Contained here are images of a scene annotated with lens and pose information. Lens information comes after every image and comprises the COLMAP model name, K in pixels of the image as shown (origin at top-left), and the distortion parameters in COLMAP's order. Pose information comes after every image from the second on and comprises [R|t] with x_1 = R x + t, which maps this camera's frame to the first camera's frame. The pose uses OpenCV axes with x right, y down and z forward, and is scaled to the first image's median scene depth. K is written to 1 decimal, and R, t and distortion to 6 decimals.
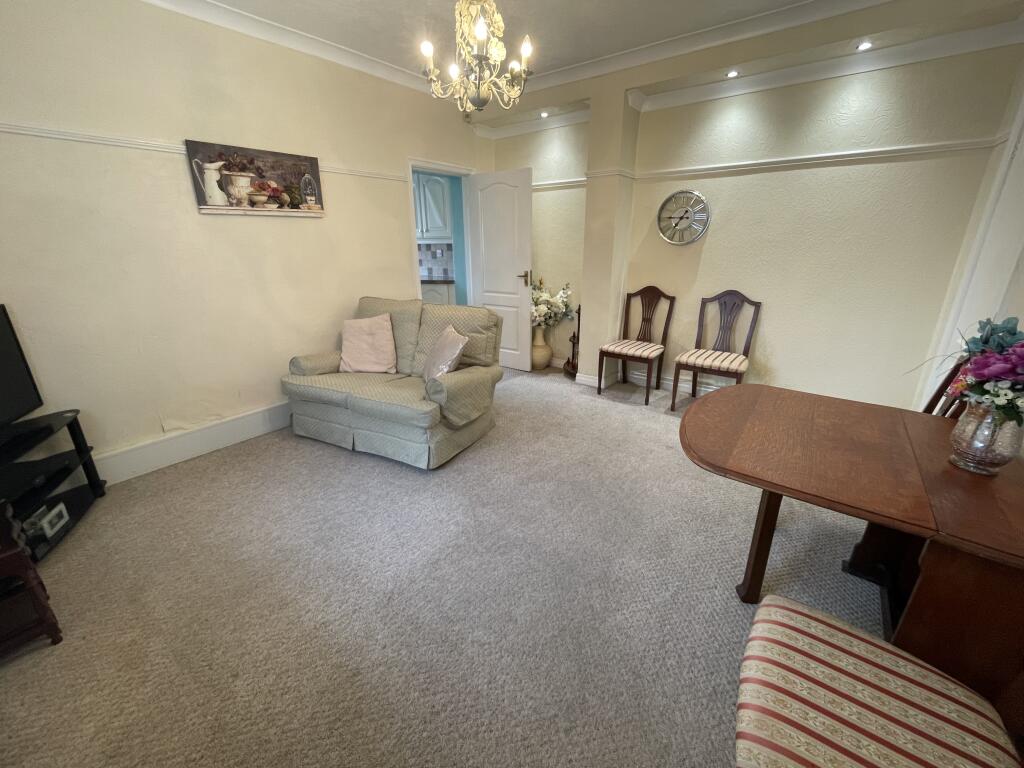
lens RADIAL K [[419.9, 0, 513.1], [0, 419.9, 384.0], [0, 0, 1]] dist [-0.002904, -0.000324]
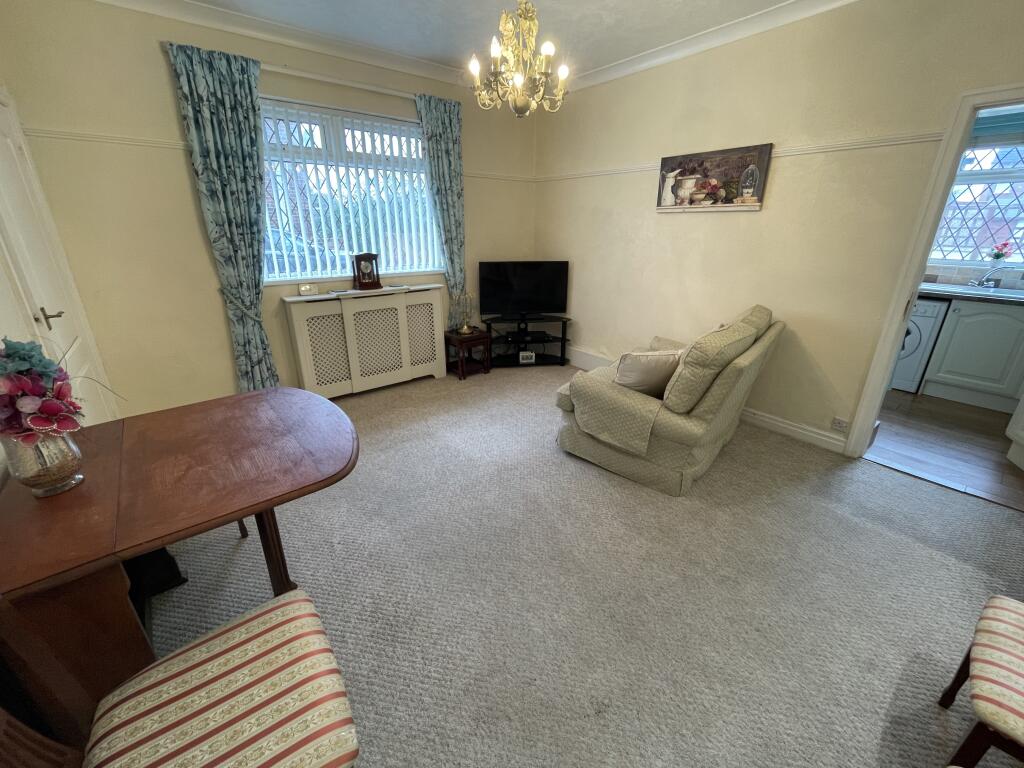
lens RADIAL K [[419.9, 0, 512.2], [0, 419.9, 383.8], [0, 0, 1]] dist [-0.002904, -0.000324]
pose [[-0.231727, 0.350933, -0.907276, 0.711089], [-0.320530, 0.853033, 0.411818, -0.321170], [0.918457, 0.386239, -0.085186, 0.839792]]
